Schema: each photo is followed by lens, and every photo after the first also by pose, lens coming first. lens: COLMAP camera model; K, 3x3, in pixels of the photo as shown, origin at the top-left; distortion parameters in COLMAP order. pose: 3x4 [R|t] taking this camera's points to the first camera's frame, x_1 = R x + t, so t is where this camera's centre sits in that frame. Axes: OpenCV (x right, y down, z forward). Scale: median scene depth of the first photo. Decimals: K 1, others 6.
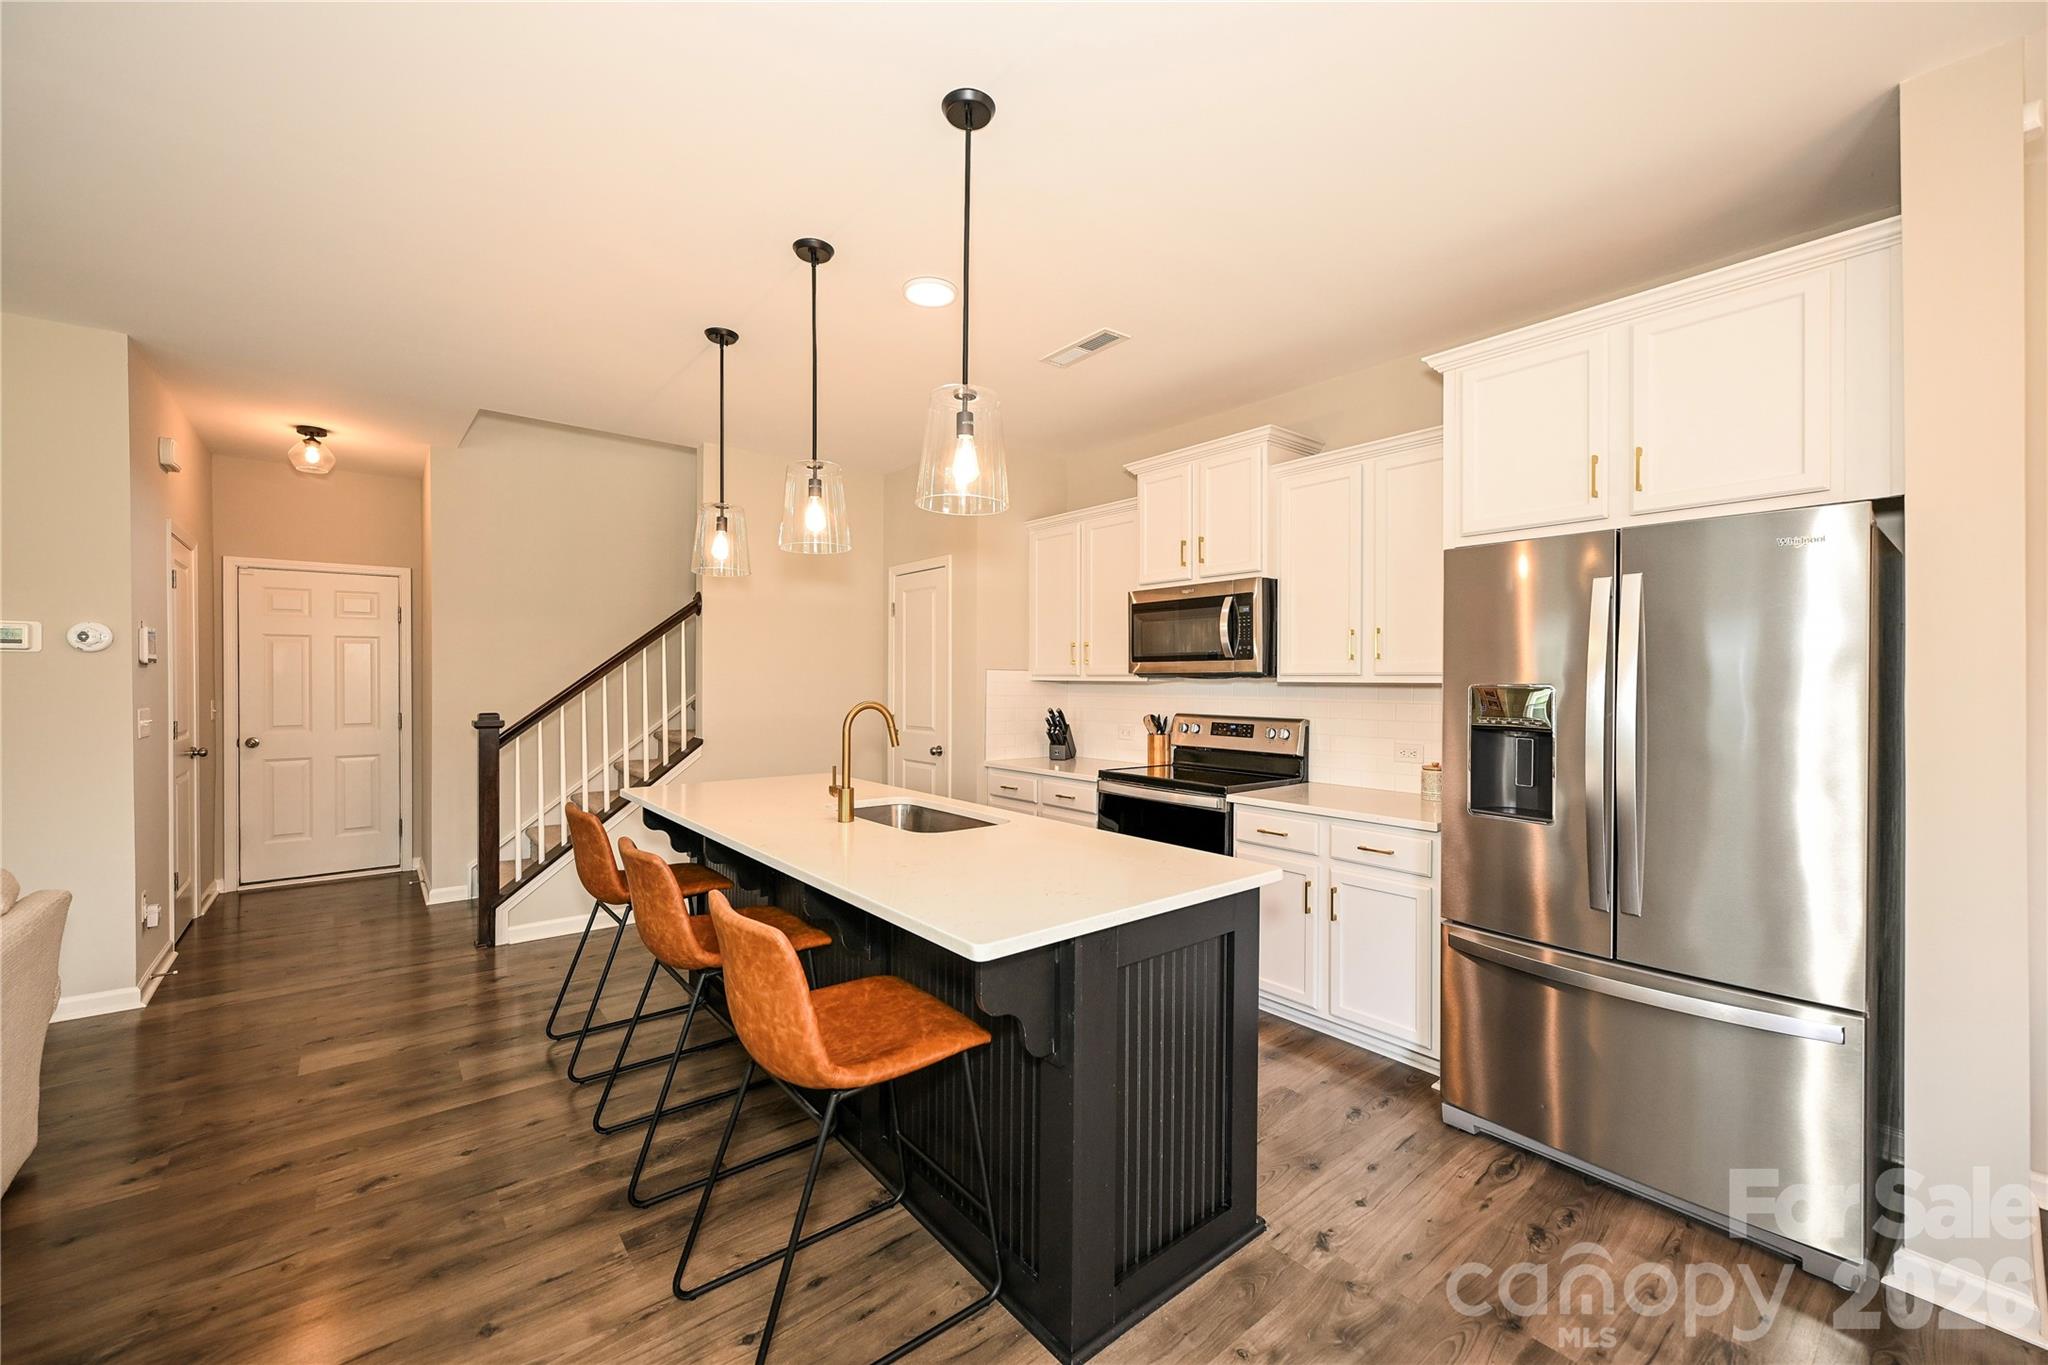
lens RADIAL K [[805.2, 0, 1014.3], [0, 805.2, 680.3], [0, 0, 1]] dist [-0.000992, -0.000006]
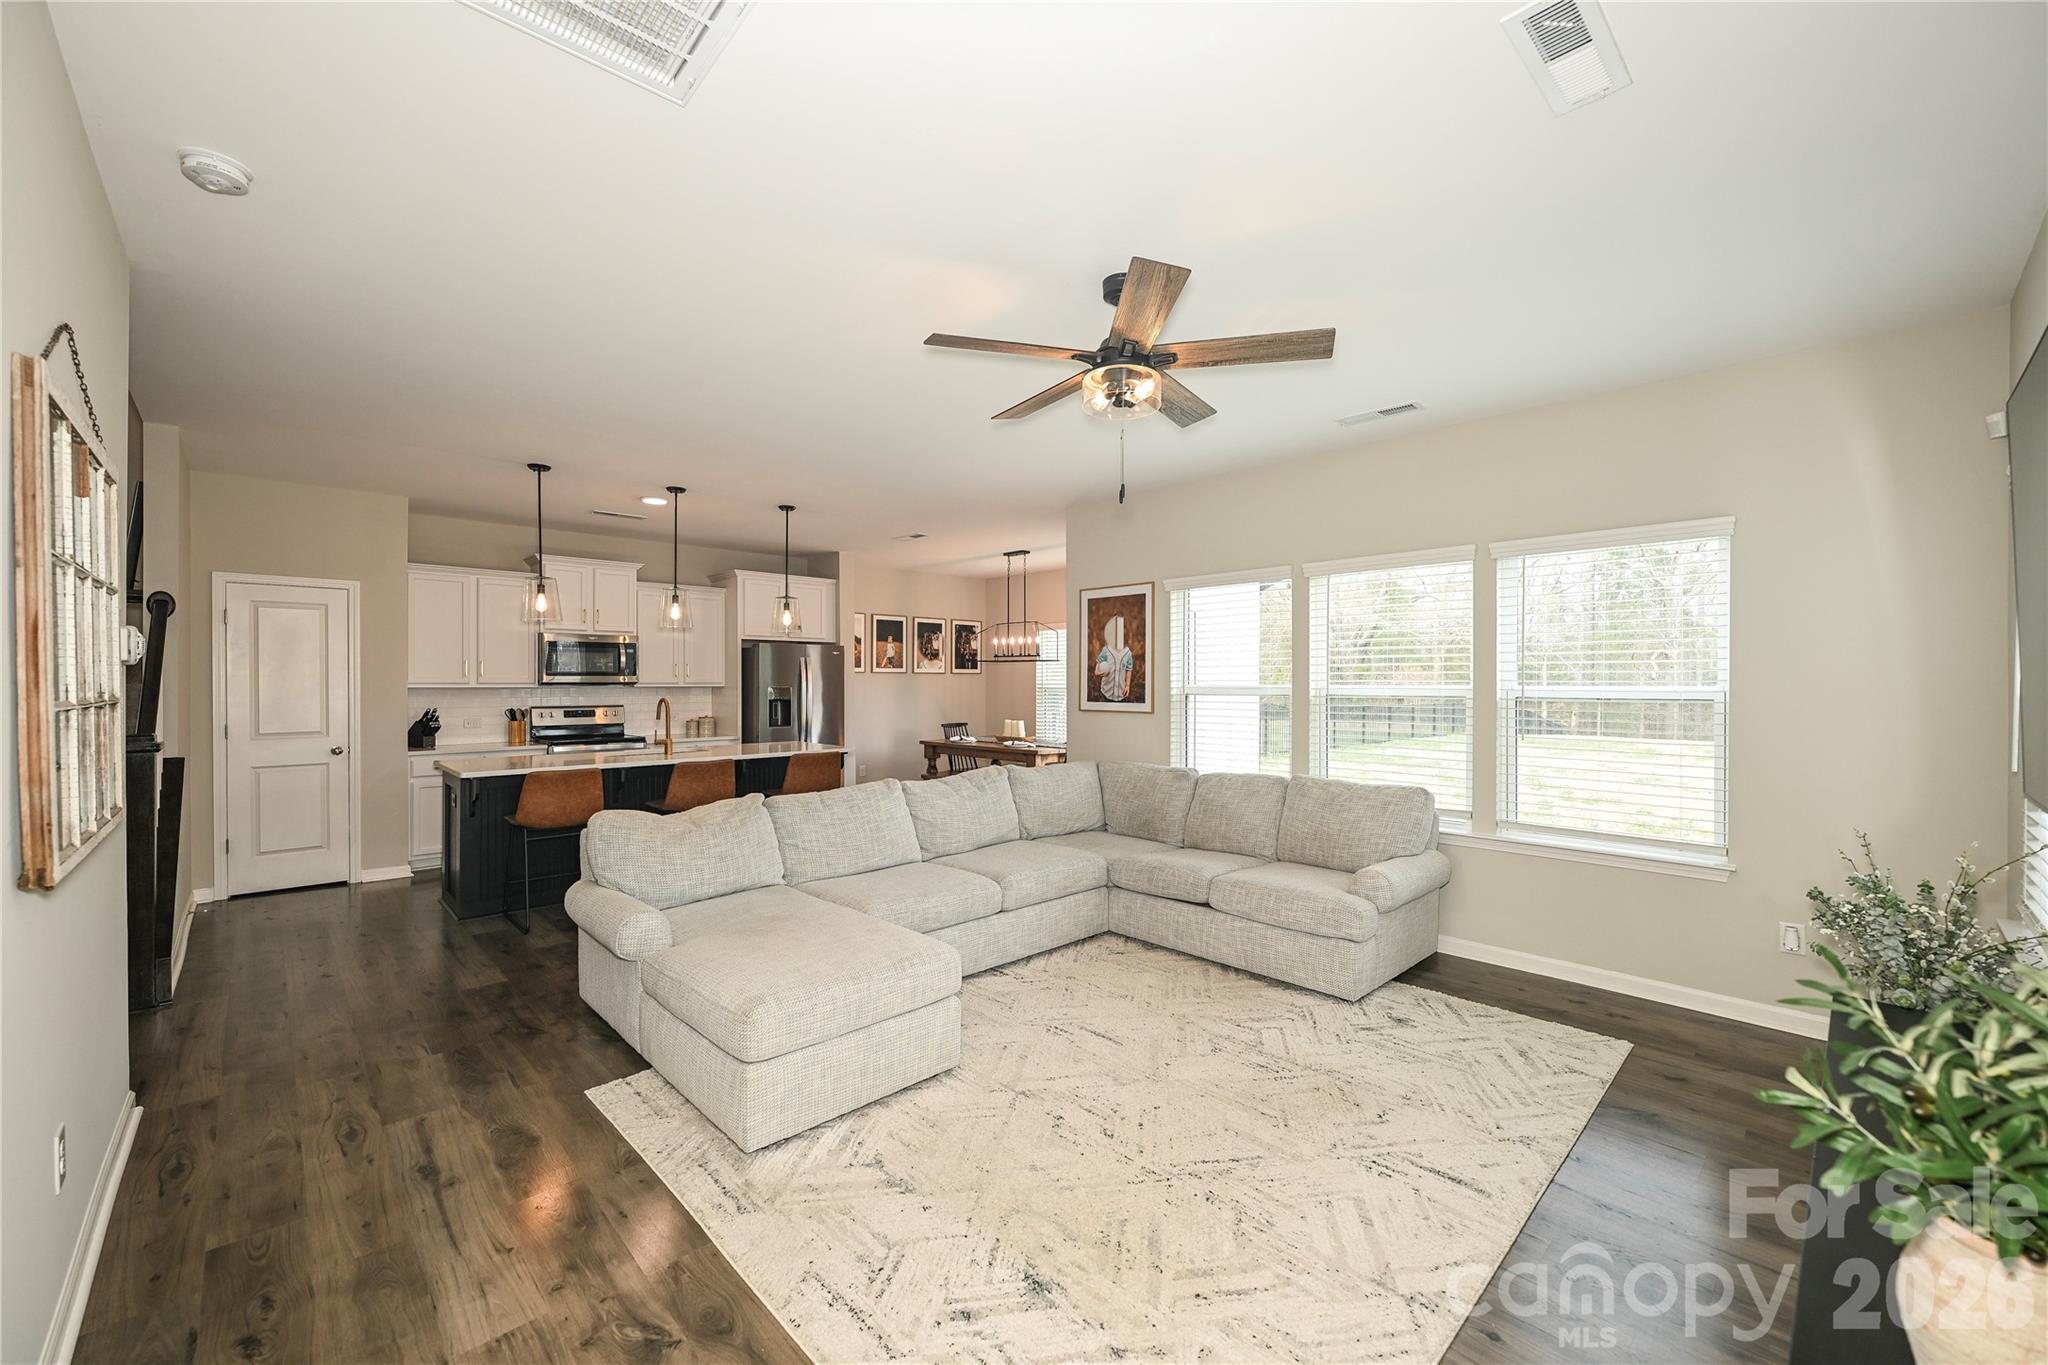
lens RADIAL K [[808.8, 0, 1017.7], [0, 808.8, 685.9], [0, 0, 1]] dist [-0.001798, 0.000048]
pose [[-0.075272, -0.010222, 0.997111, -1.684101], [0.000835, 0.999946, 0.010314, -0.018697], [-0.997163, 0.001609, -0.075260, 0.168771]]
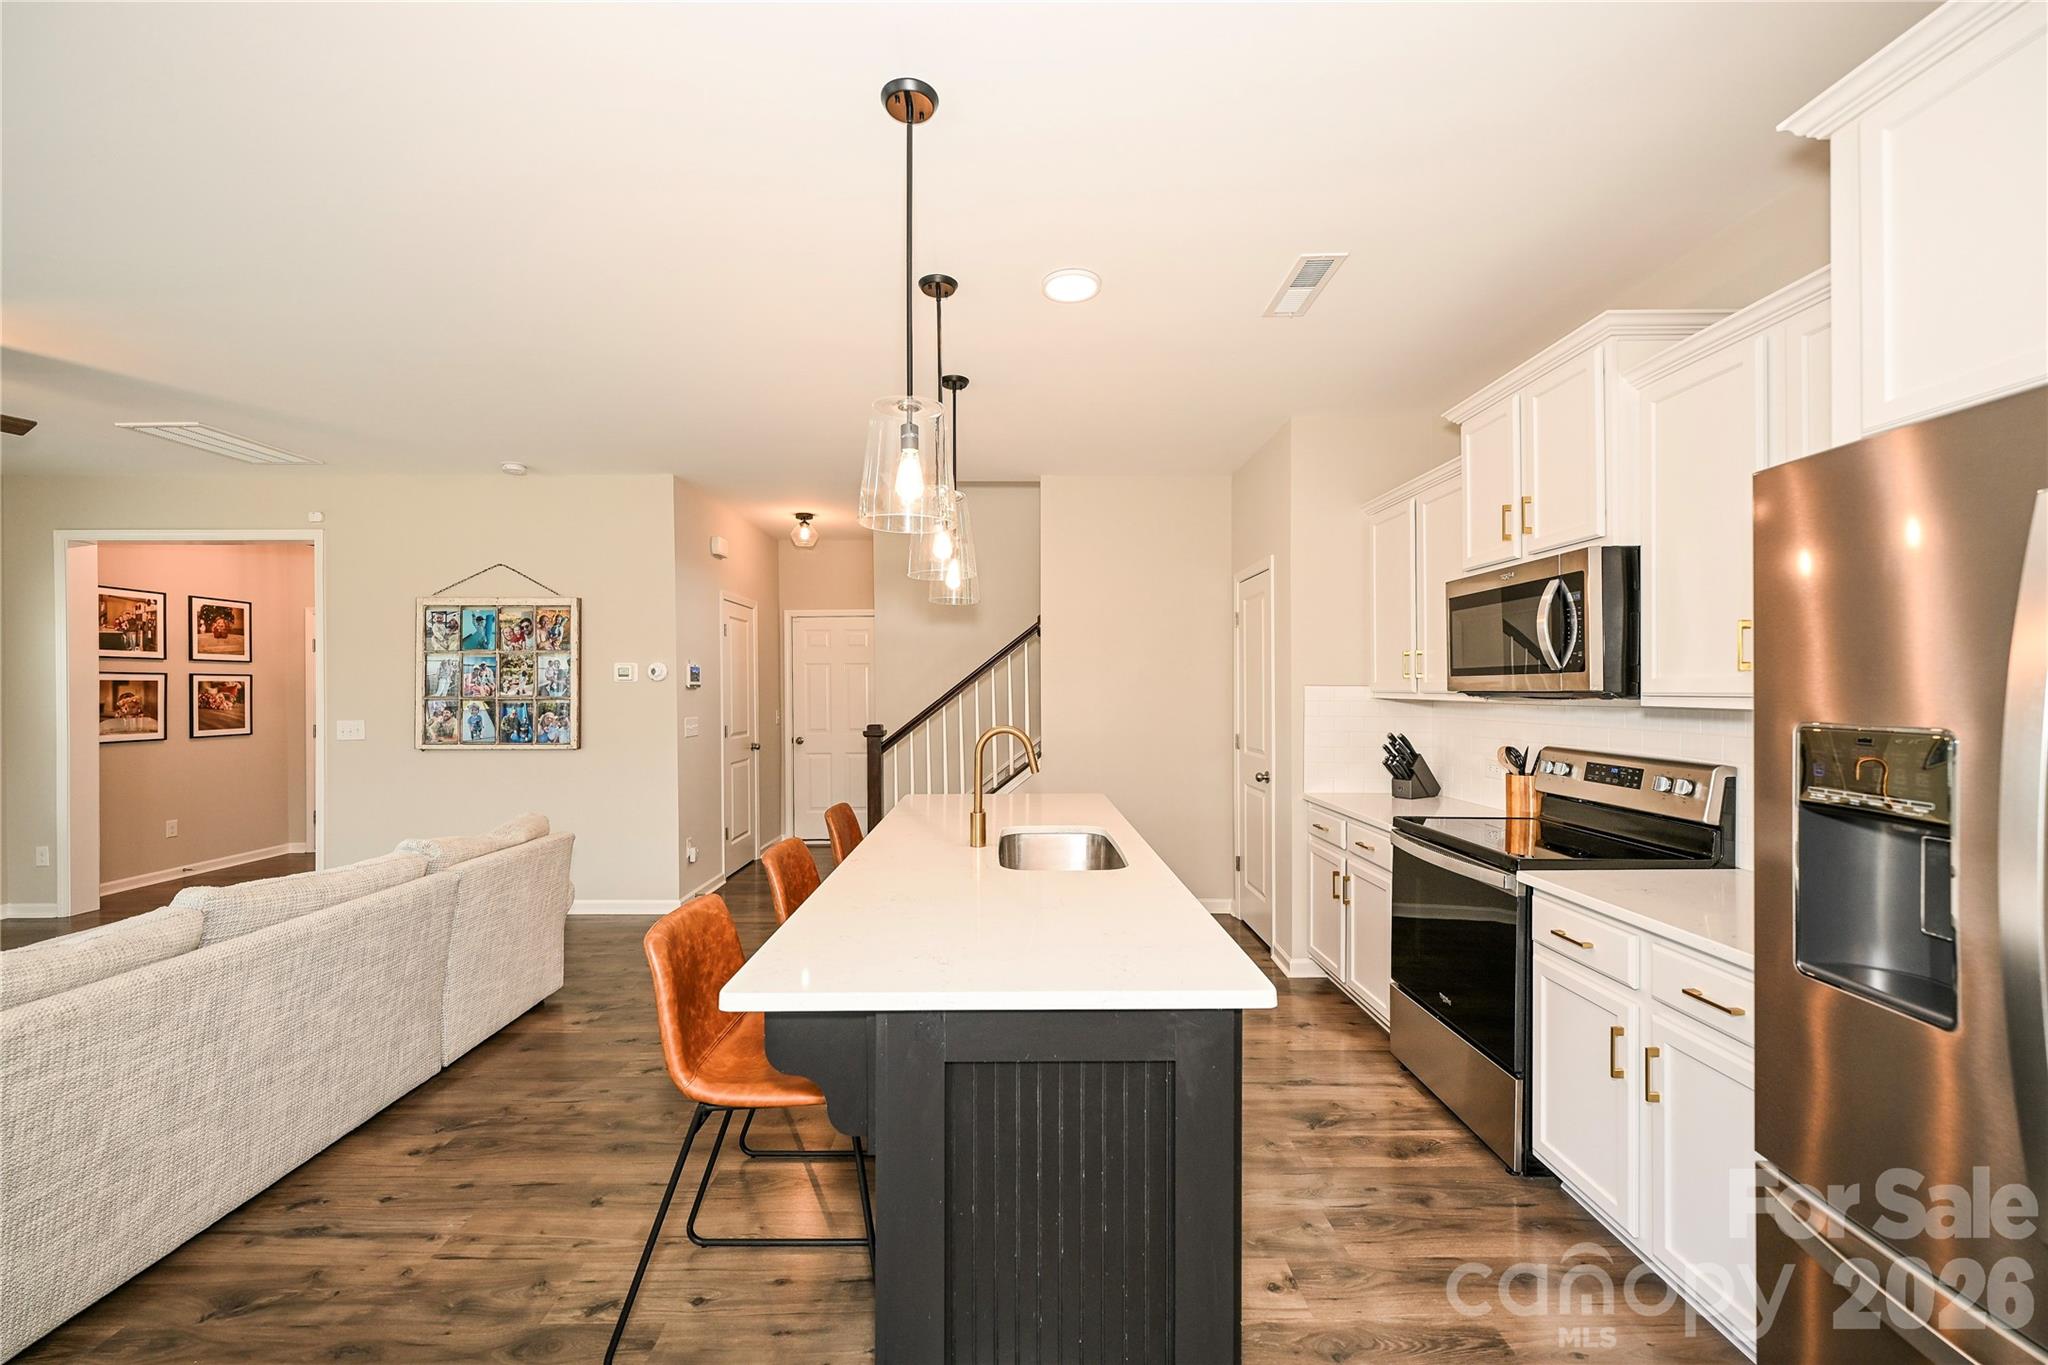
lens RADIAL K [[805.9, 0, 1014.7], [0, 805.9, 684.4], [0, 0, 1]] dist [0.000268, -0.000033]
pose [[0.781809, -0.008530, -0.623460, 0.315319], [0.004791, 0.999959, -0.007674, -0.011498], [0.623500, 0.003013, 0.781818, 0.174466]]
